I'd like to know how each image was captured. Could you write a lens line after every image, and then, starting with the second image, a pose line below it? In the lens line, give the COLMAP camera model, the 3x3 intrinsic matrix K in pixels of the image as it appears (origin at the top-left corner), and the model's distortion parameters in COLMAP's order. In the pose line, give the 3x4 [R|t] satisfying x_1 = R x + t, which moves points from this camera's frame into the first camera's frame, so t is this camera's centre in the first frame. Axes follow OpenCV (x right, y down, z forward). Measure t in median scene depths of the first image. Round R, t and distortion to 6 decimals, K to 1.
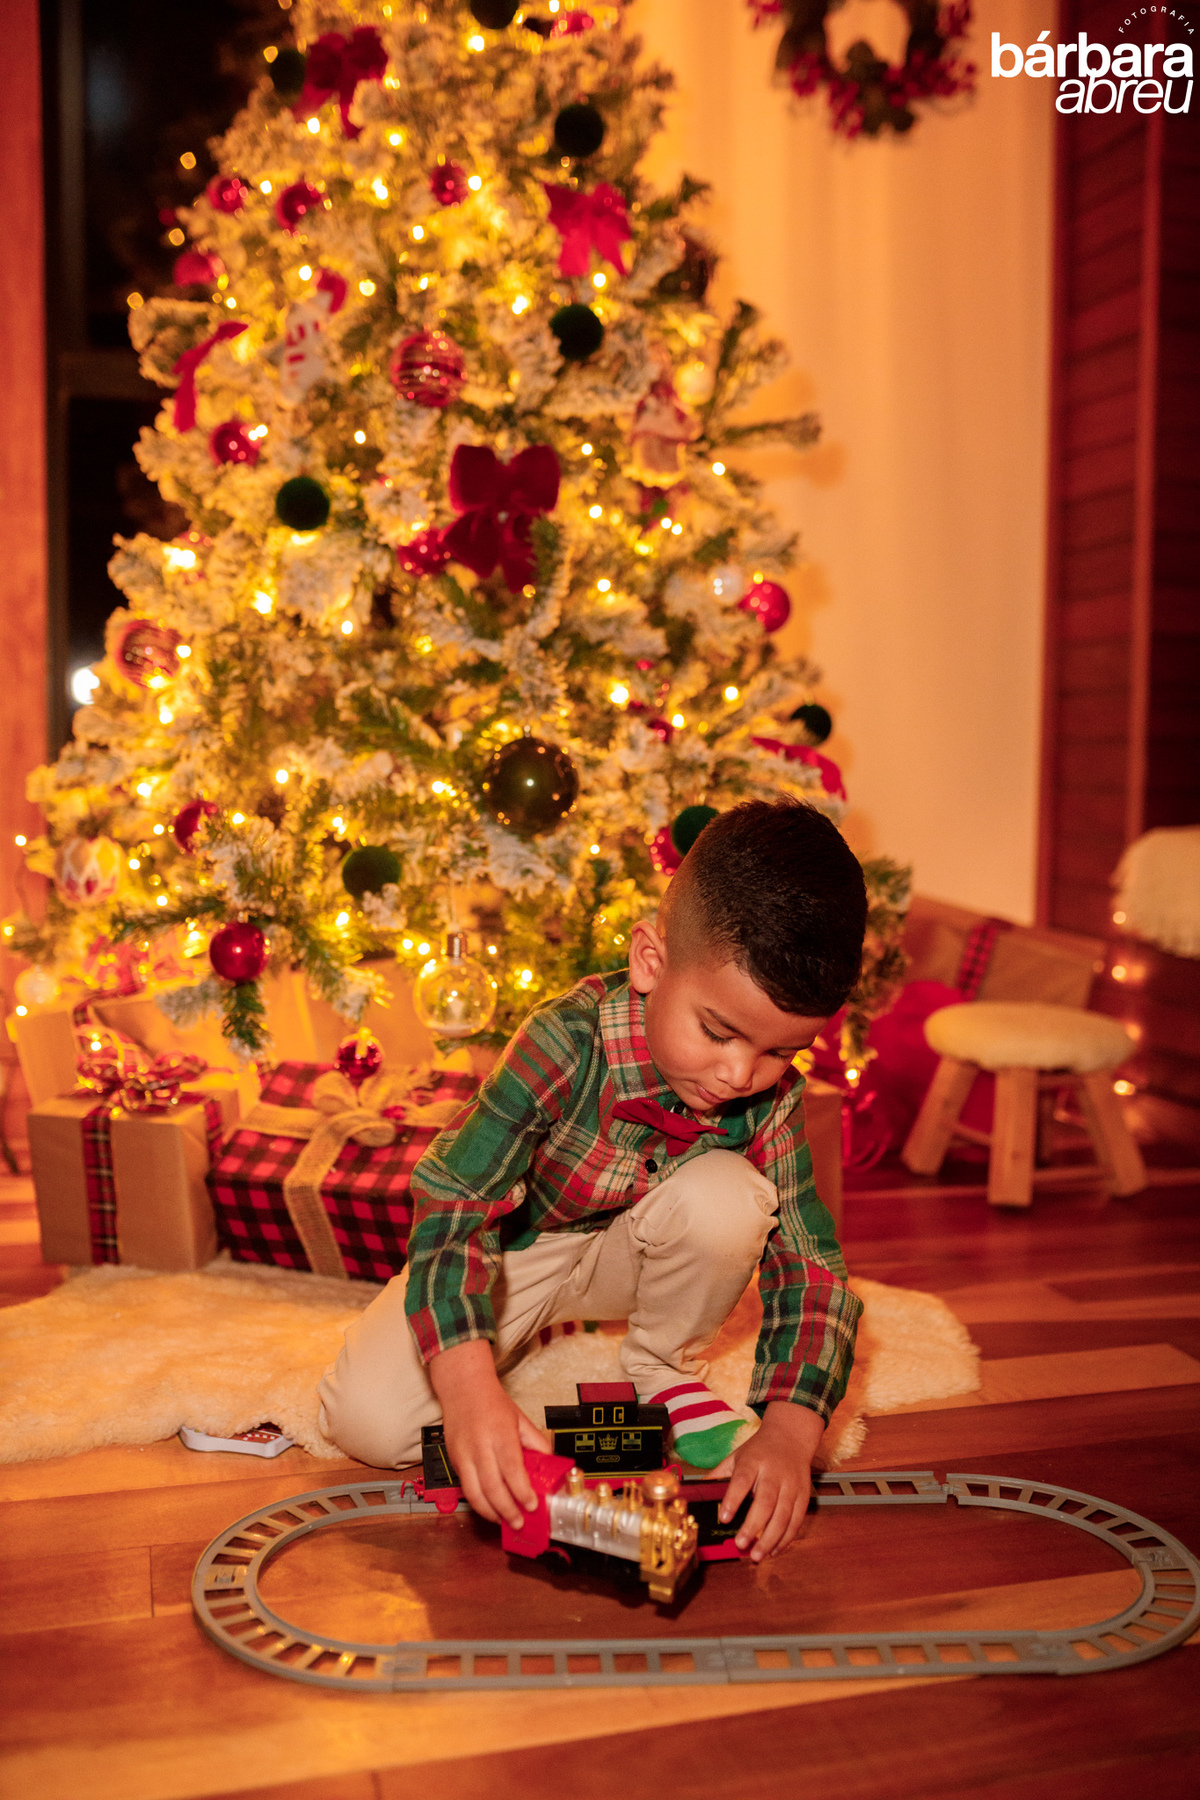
lens RADIAL K [[1867.5, 0, 600.0], [0, 1867.5, 900.0], [0, 0, 1]] dist [-0.046657, 0.041851]
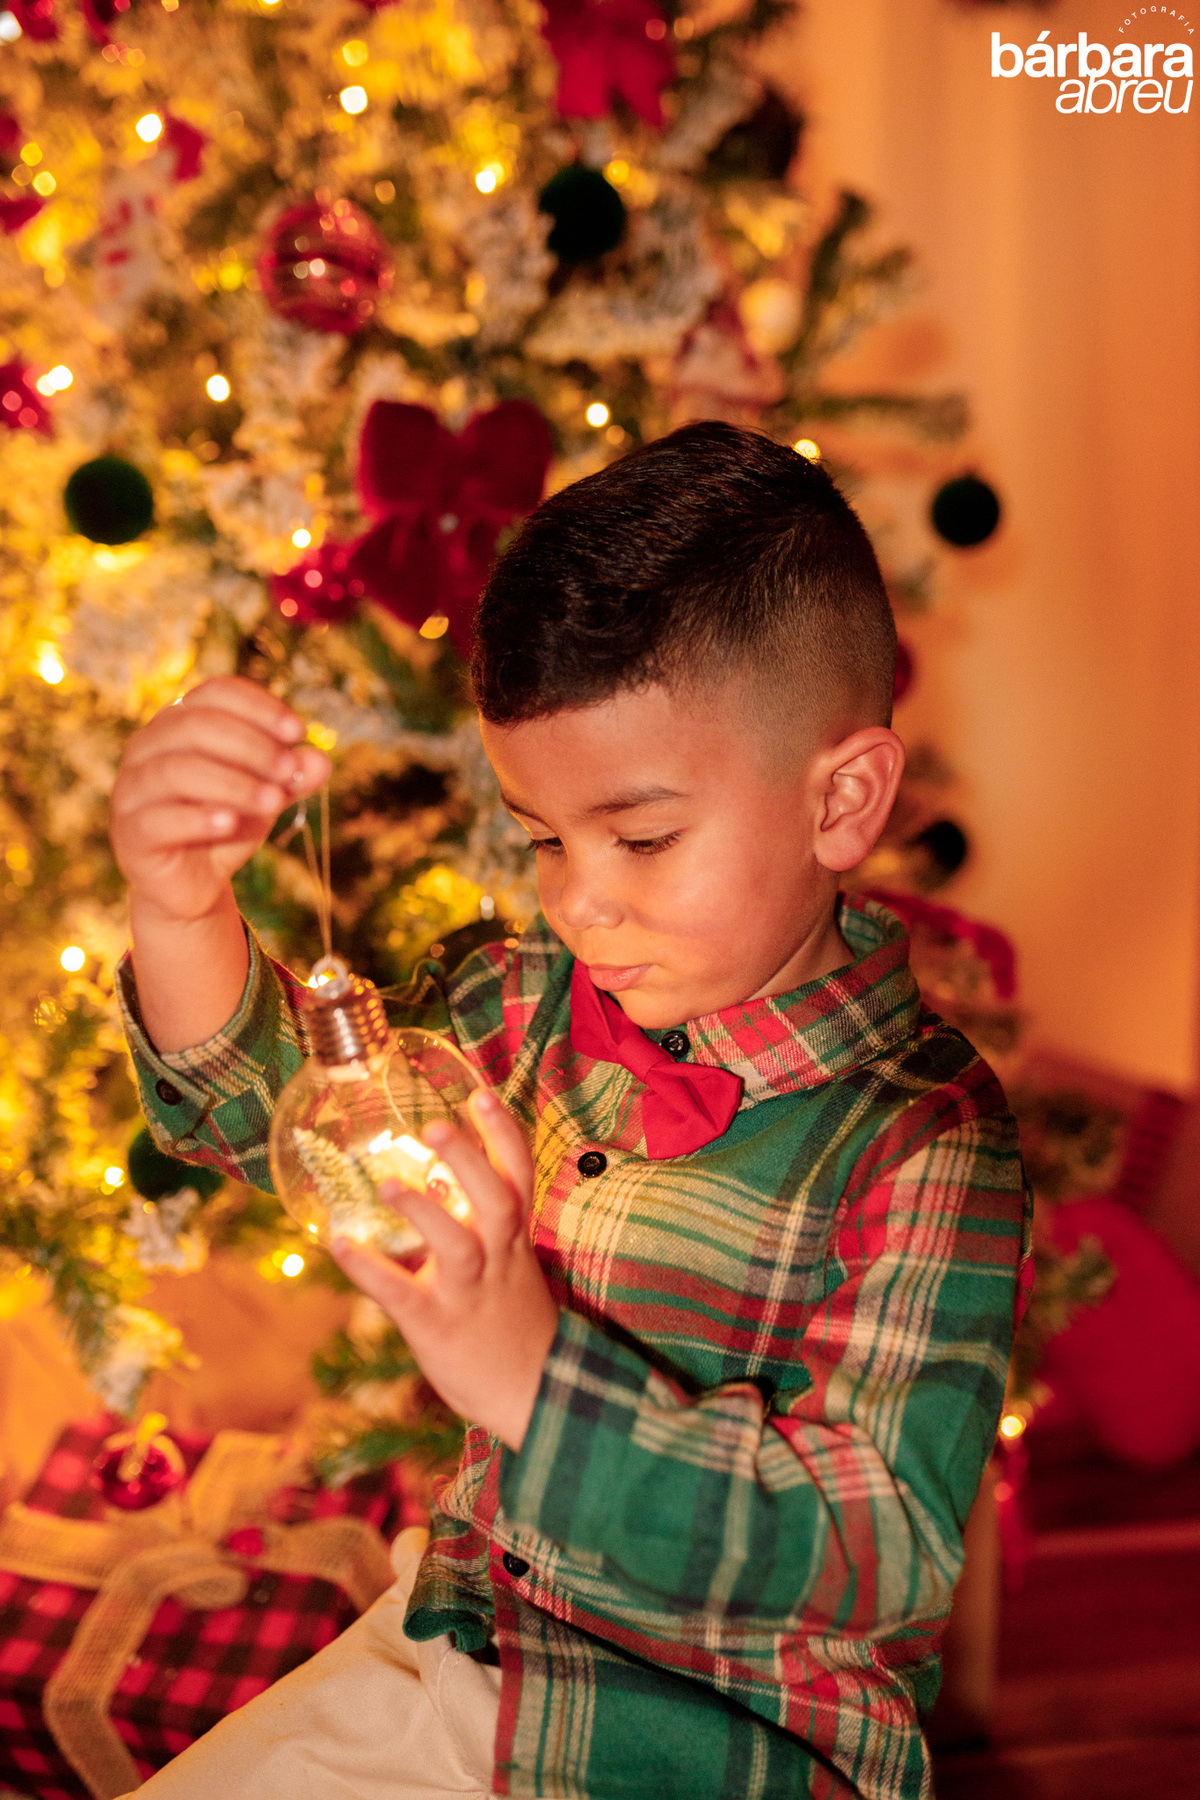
lens RADIAL K [[1855.6, 0, 567.4], [0, 1855.6, 941.6], [0, 0, 1]] dist [-0.016781, -0.003633]
pose [[0.999463, 0.015162, -0.029060, 0.003700], [-0.014755, 0.999790, 0.014188, -0.082277], [0.029269, -0.013751, 0.999477, 0.411227]]
